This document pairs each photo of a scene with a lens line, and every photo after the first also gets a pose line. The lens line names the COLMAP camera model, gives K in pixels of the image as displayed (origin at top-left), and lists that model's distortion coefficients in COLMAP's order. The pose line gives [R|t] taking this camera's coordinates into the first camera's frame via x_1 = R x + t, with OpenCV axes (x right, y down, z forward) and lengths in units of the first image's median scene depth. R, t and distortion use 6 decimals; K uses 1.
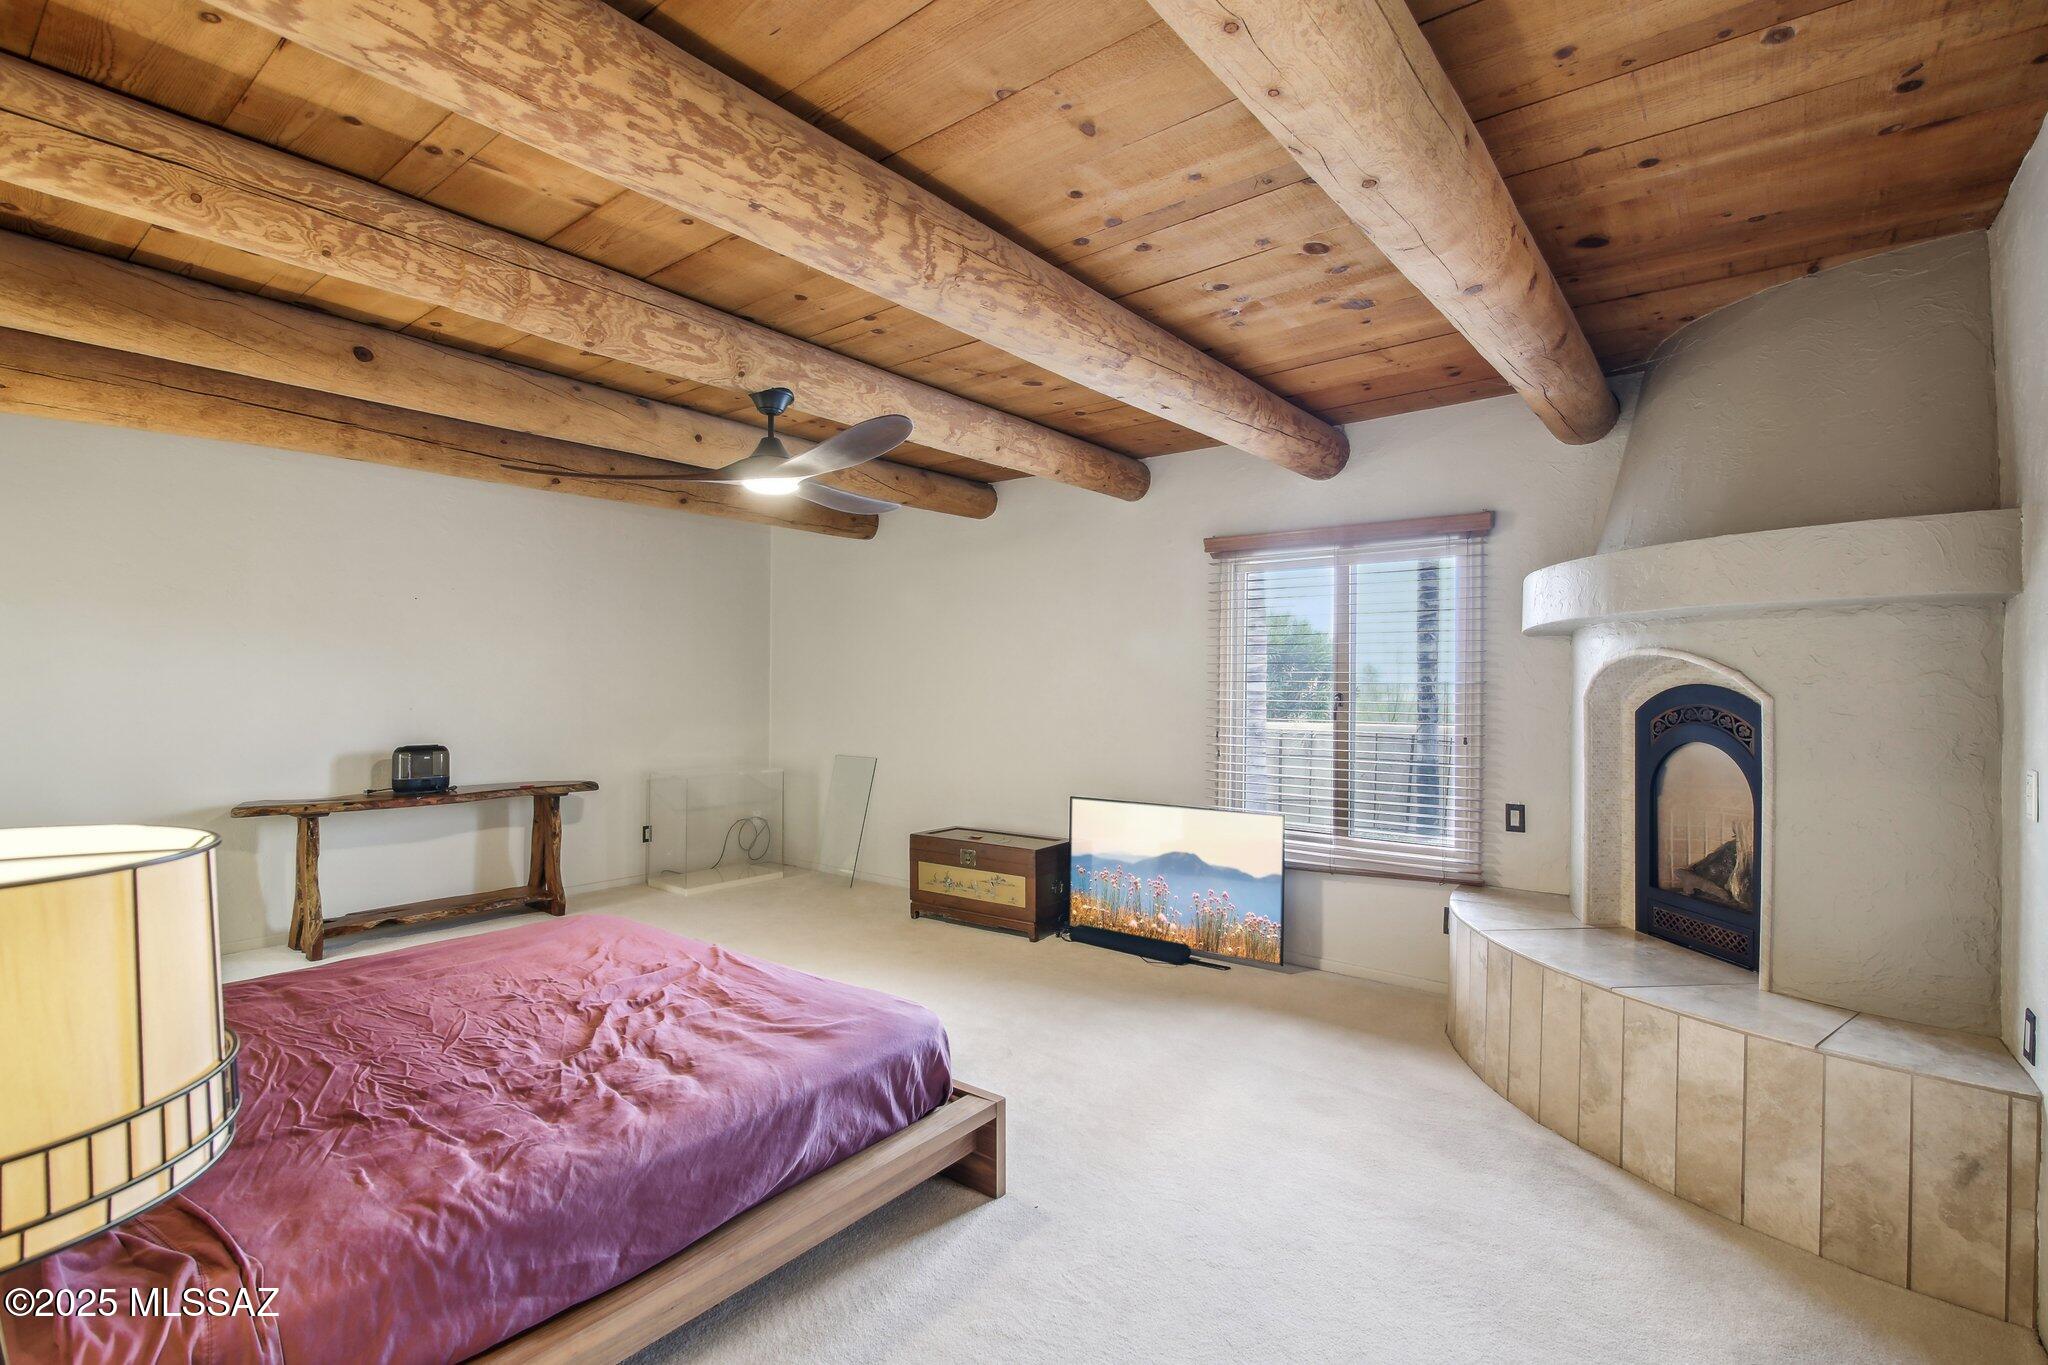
lens RADIAL K [[937.7, 0, 1024.0], [0, 937.7, 682.5], [0, 0, 1]] dist [-0.003347, -0.000464]
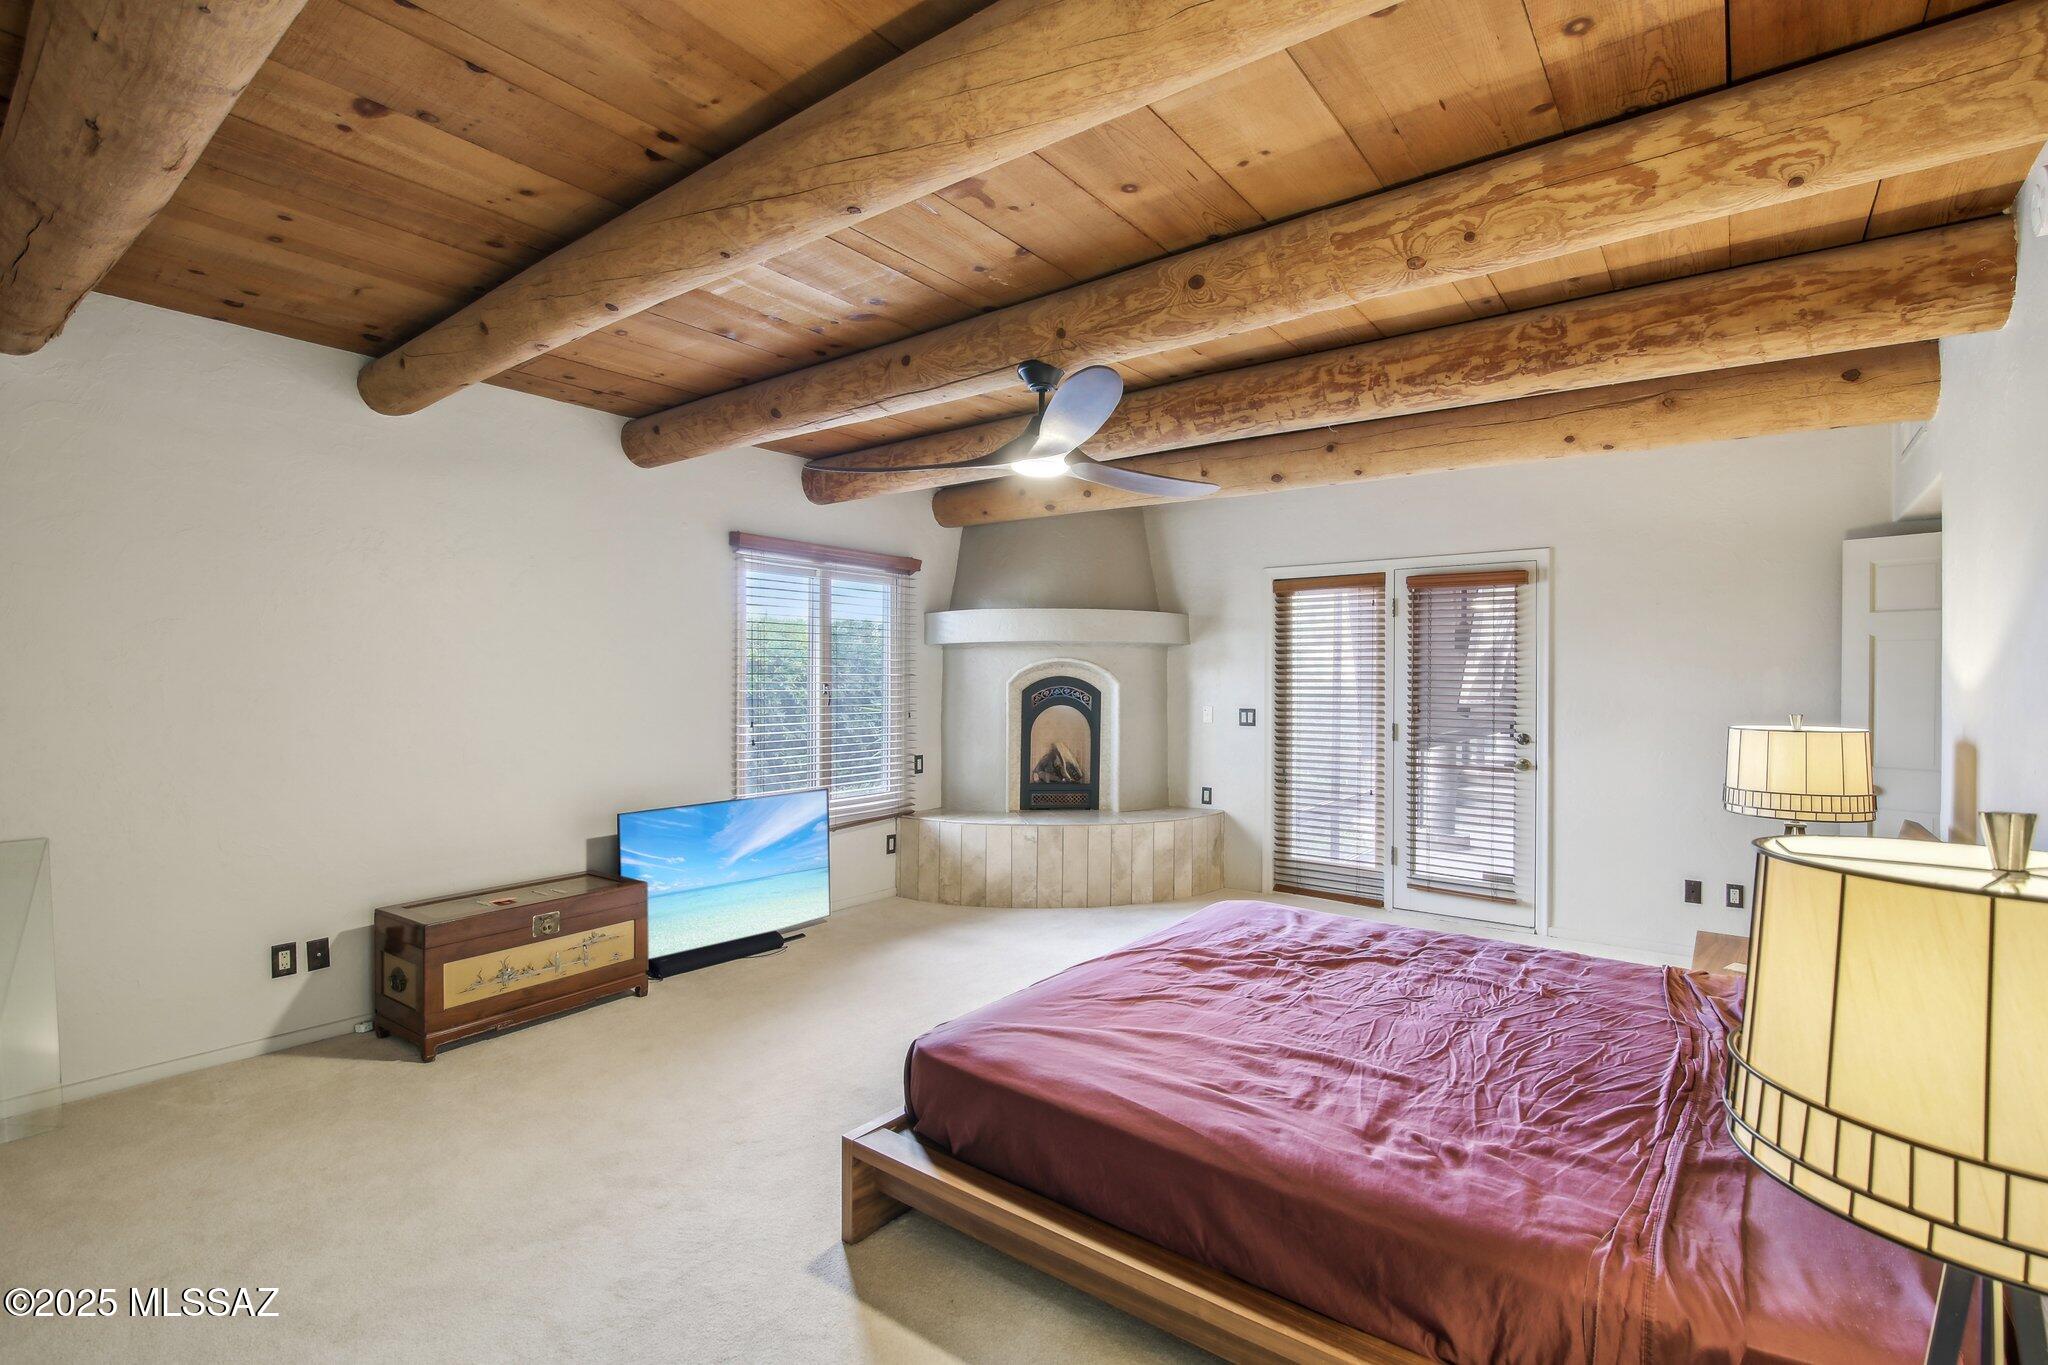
lens RADIAL K [[935.3, 0, 1024.0], [0, 935.3, 682.5], [0, 0, 1]] dist [-0.017617, -0.000213]
pose [[-0.015557, -0.006986, 0.999855, -1.205369], [-0.004024, 0.999968, 0.006925, 0.001179], [-0.999871, -0.003916, -0.015585, 1.048390]]
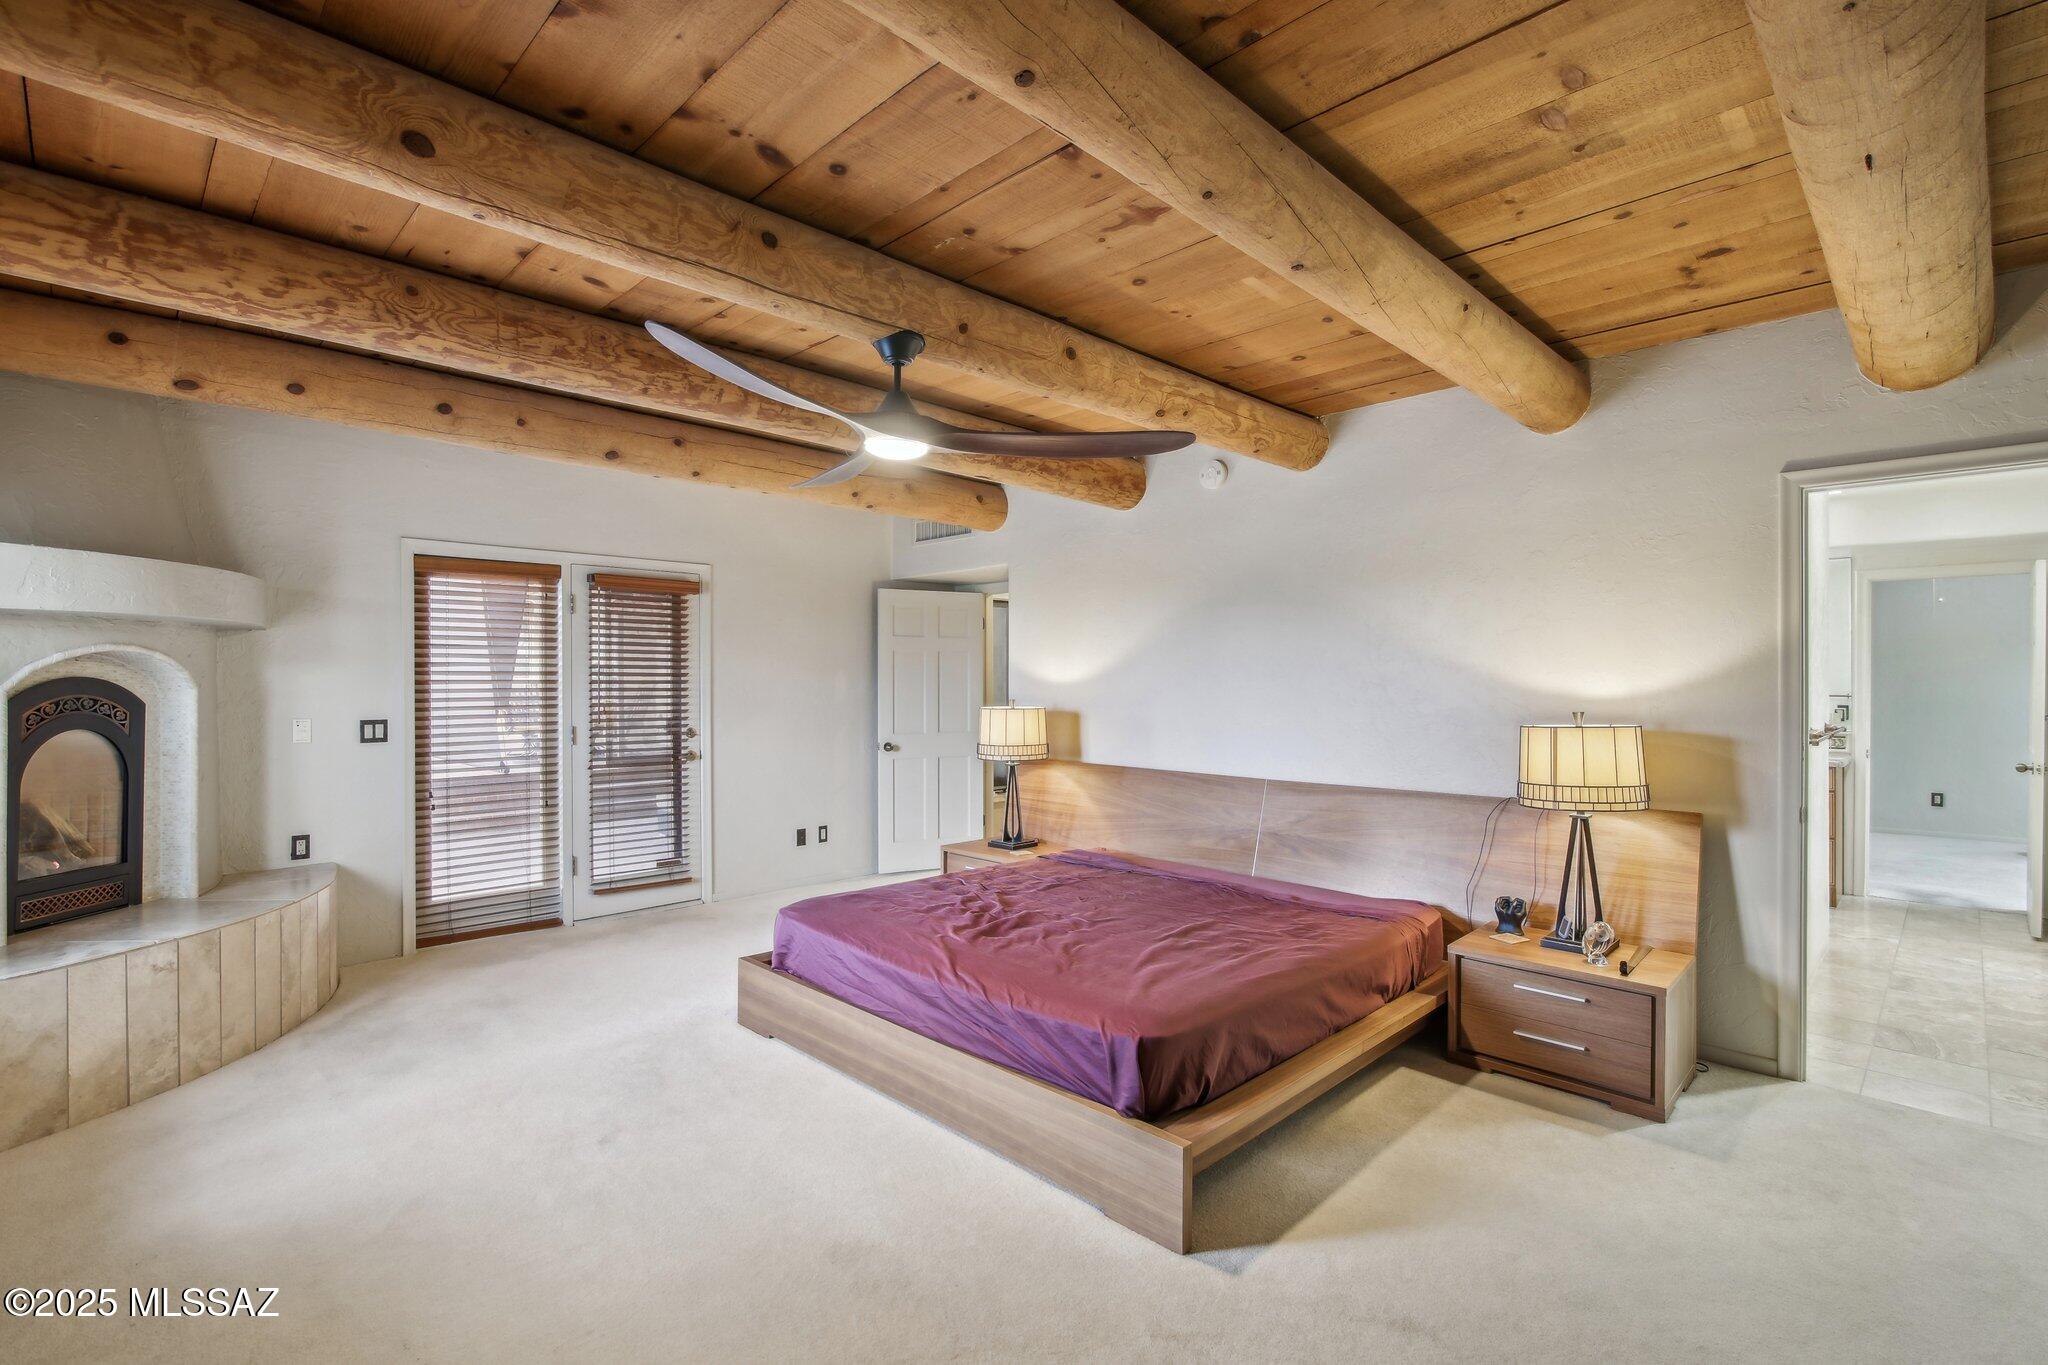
lens RADIAL K [[937.7, 0, 1024.0], [0, 937.7, 682.5], [0, 0, 1]] dist [-0.003347, -0.000464]
pose [[-0.992818, -0.001725, 0.119619, -0.492744], [-0.001312, 0.999993, 0.003535, 0.002411], [-0.119624, 0.003352, -0.992814, 1.847743]]
